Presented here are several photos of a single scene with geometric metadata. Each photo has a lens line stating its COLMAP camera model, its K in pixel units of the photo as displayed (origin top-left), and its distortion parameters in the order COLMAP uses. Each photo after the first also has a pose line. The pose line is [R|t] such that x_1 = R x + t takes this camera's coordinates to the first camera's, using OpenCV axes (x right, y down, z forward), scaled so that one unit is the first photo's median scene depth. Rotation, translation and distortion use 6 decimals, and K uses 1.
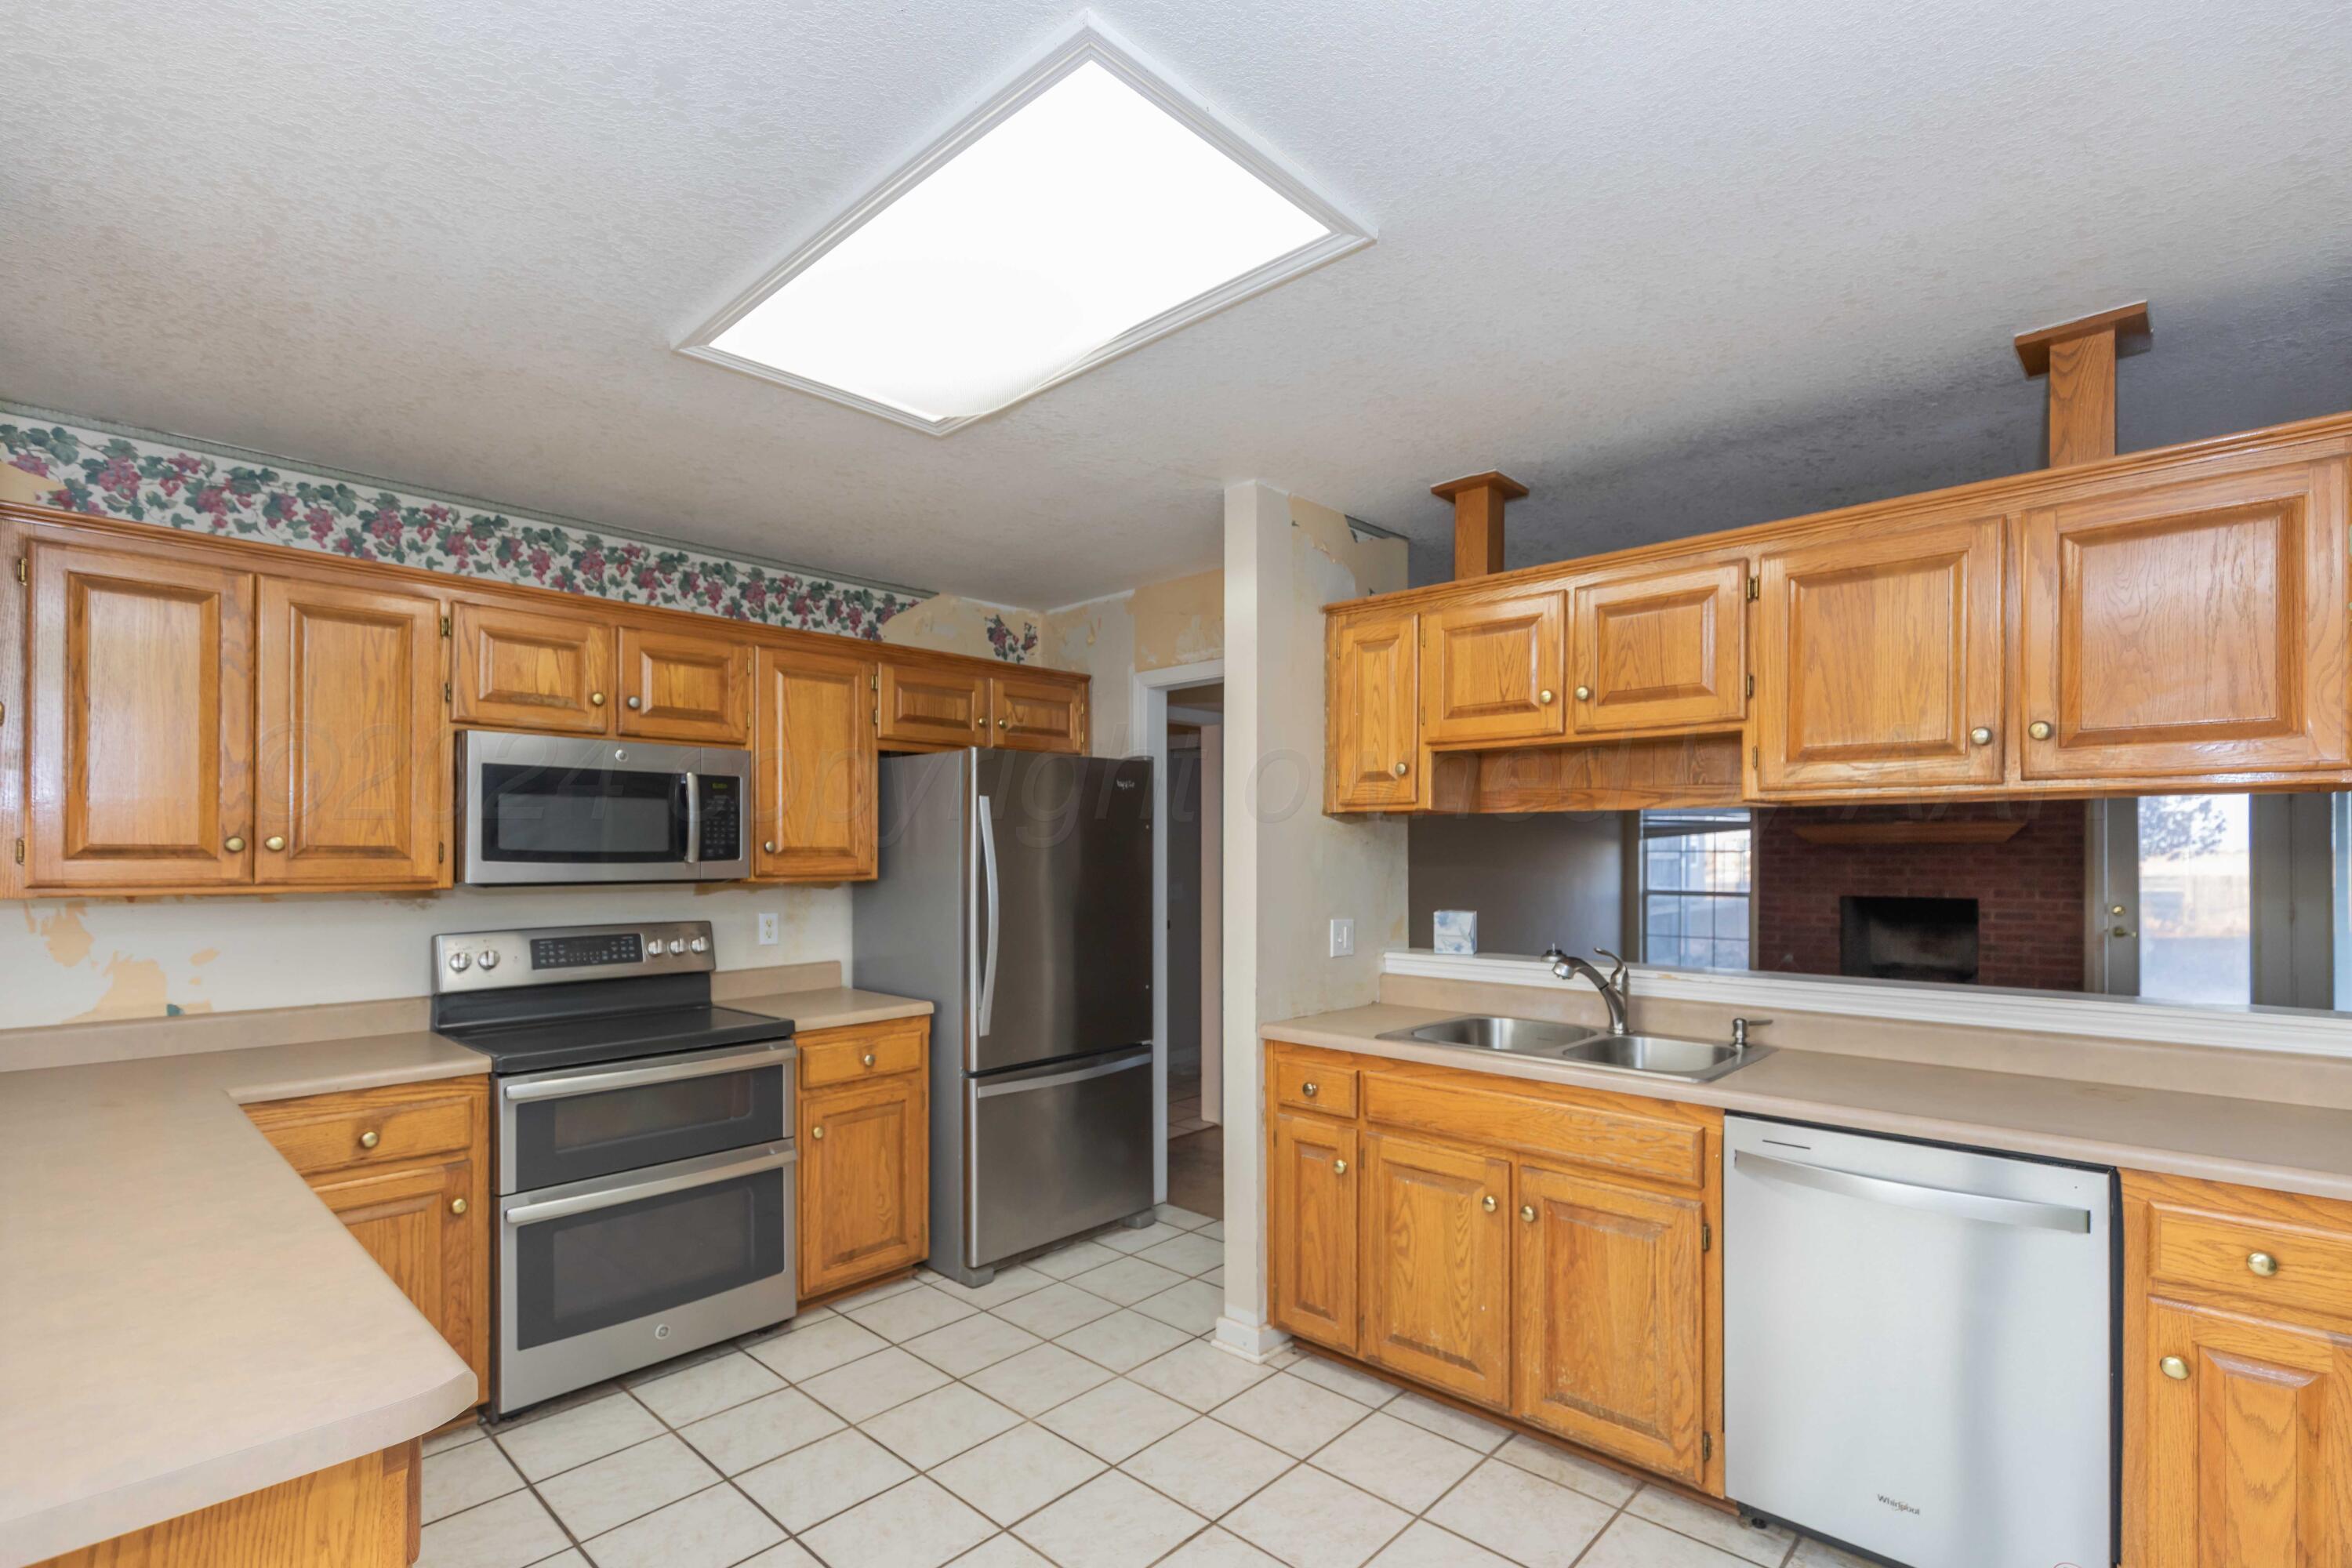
lens RADIAL K [[1081.1, 0, 1214.8], [0, 1081.1, 857.4], [0, 0, 1]] dist [-0.000629, -0.000326]
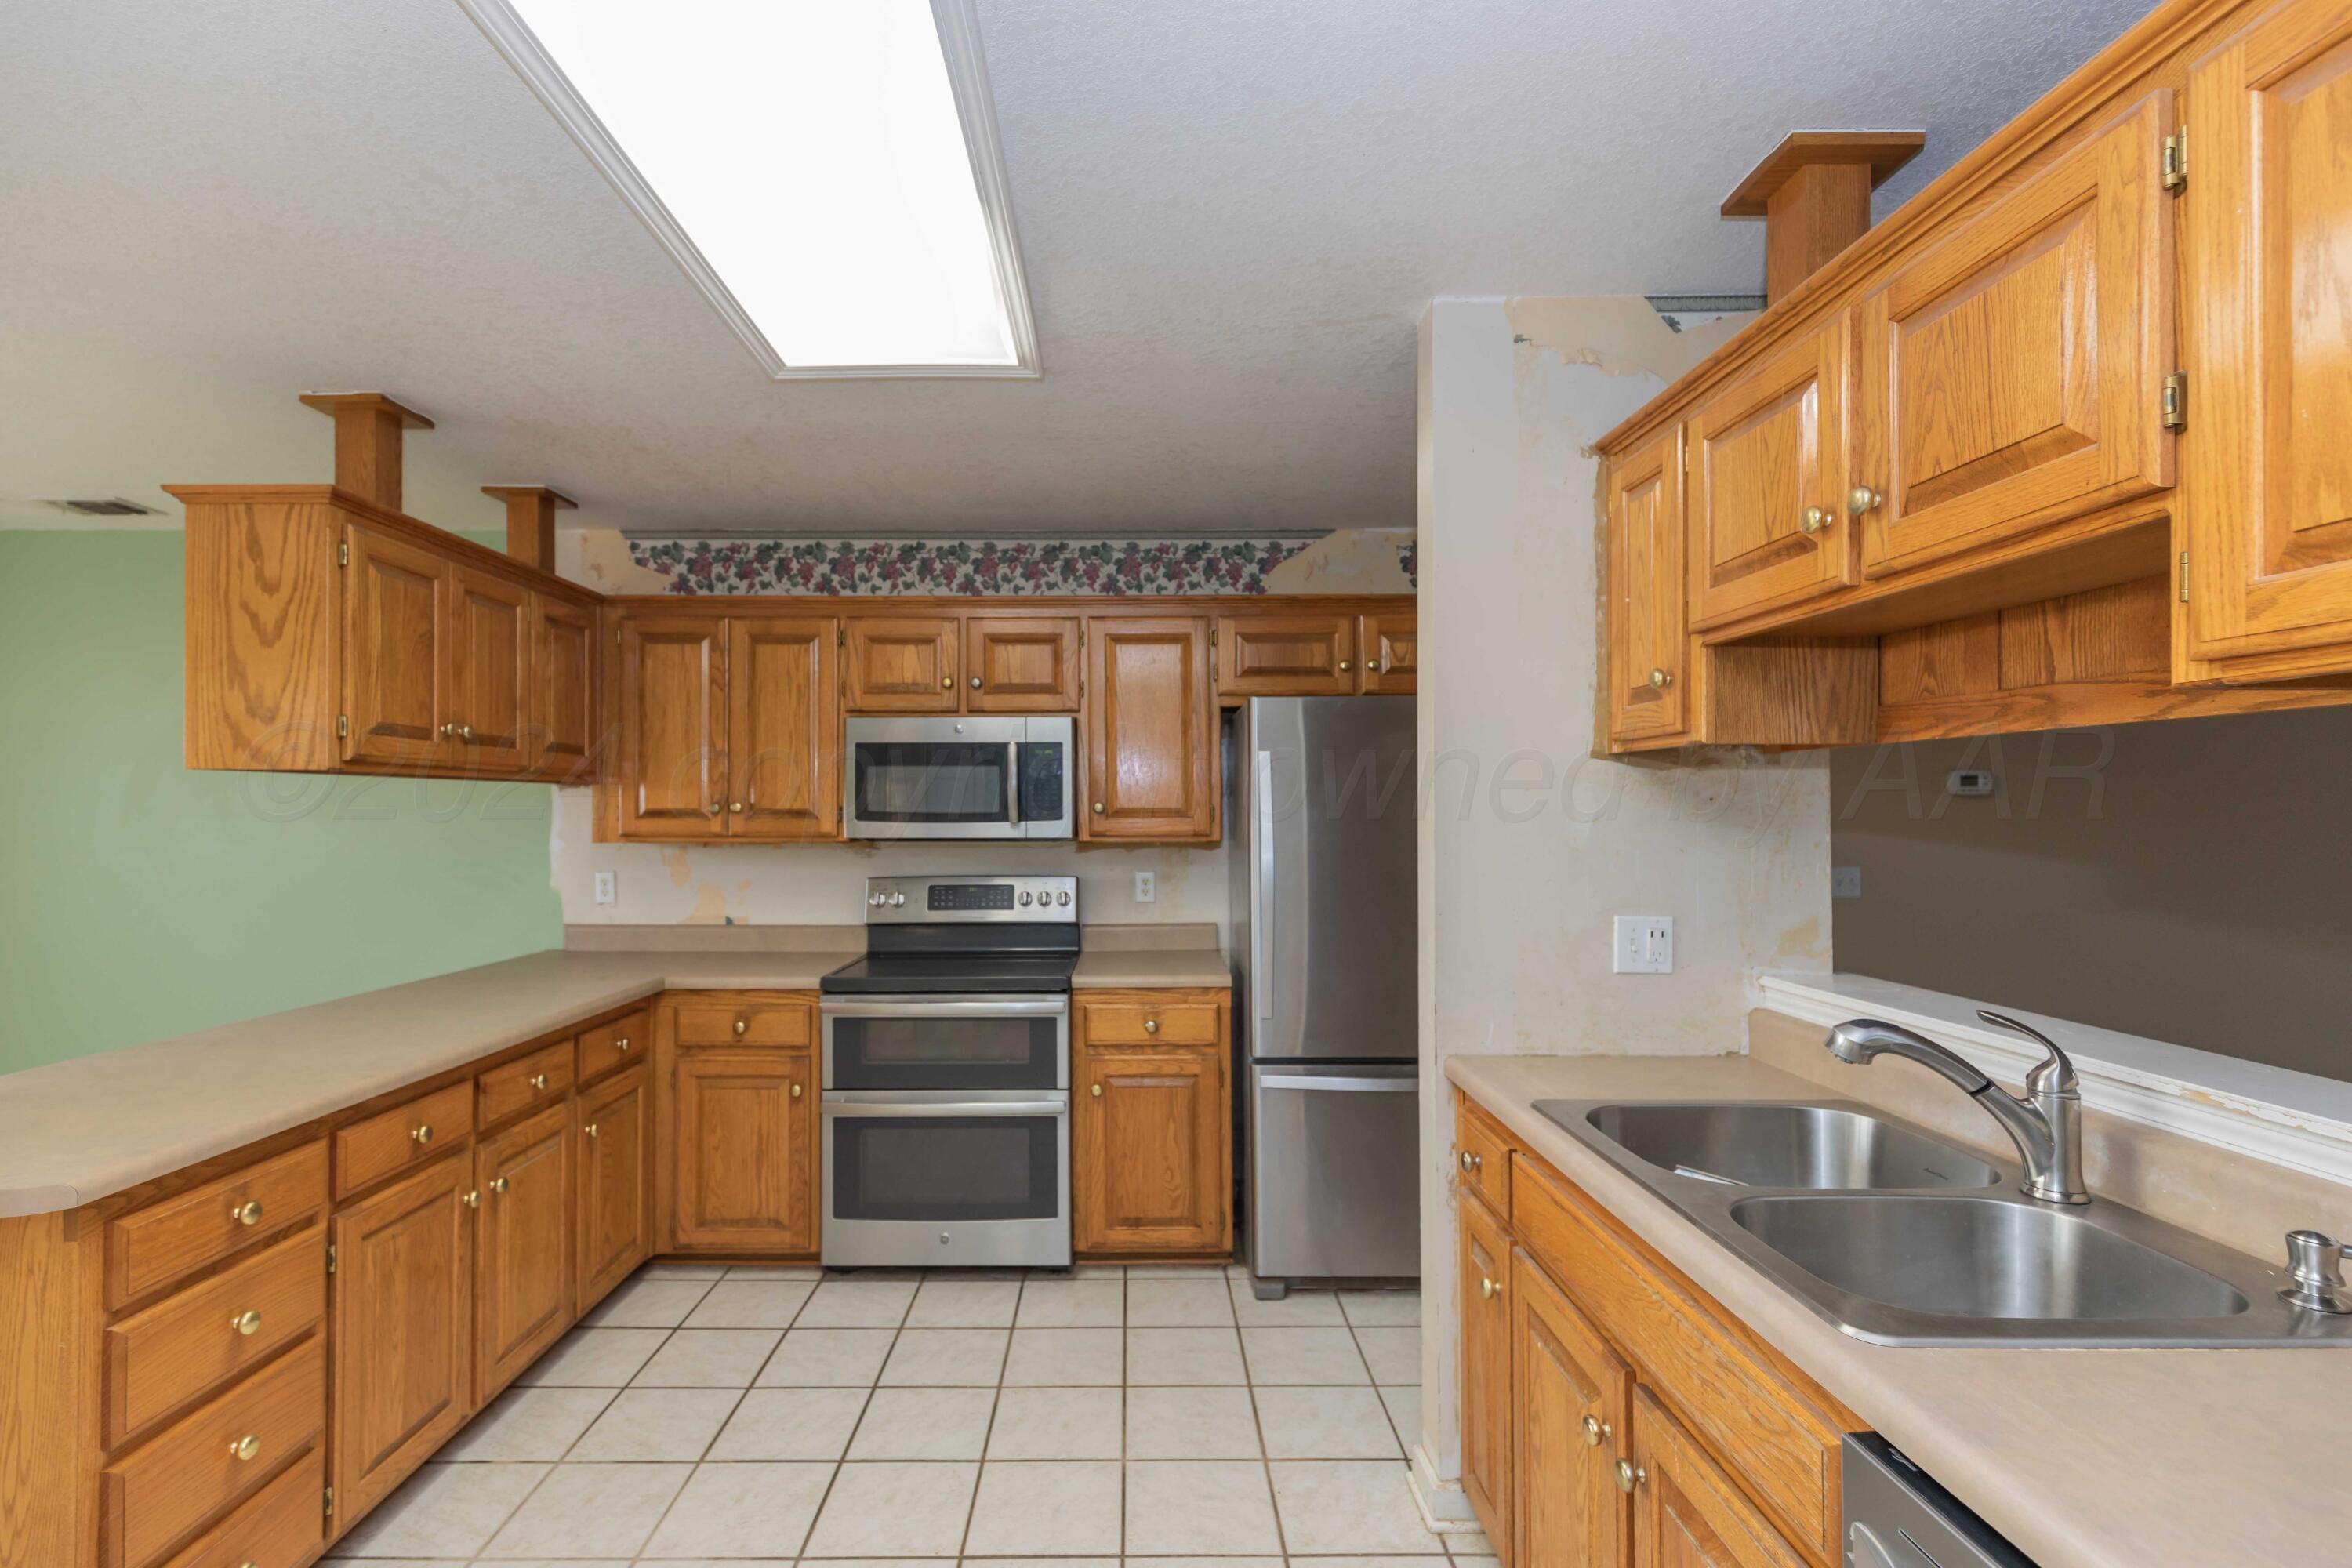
lens RADIAL K [[1025.7, 0, 1108.8], [0, 1025.7, 824.4], [0, 0, 1]] dist [0.014656, 0.000036]
pose [[0.667837, 0.003614, -0.744299, 0.342667], [-0.001720, 0.999993, 0.003312, 0.003022], [0.744305, -0.000932, 0.667839, 0.358333]]
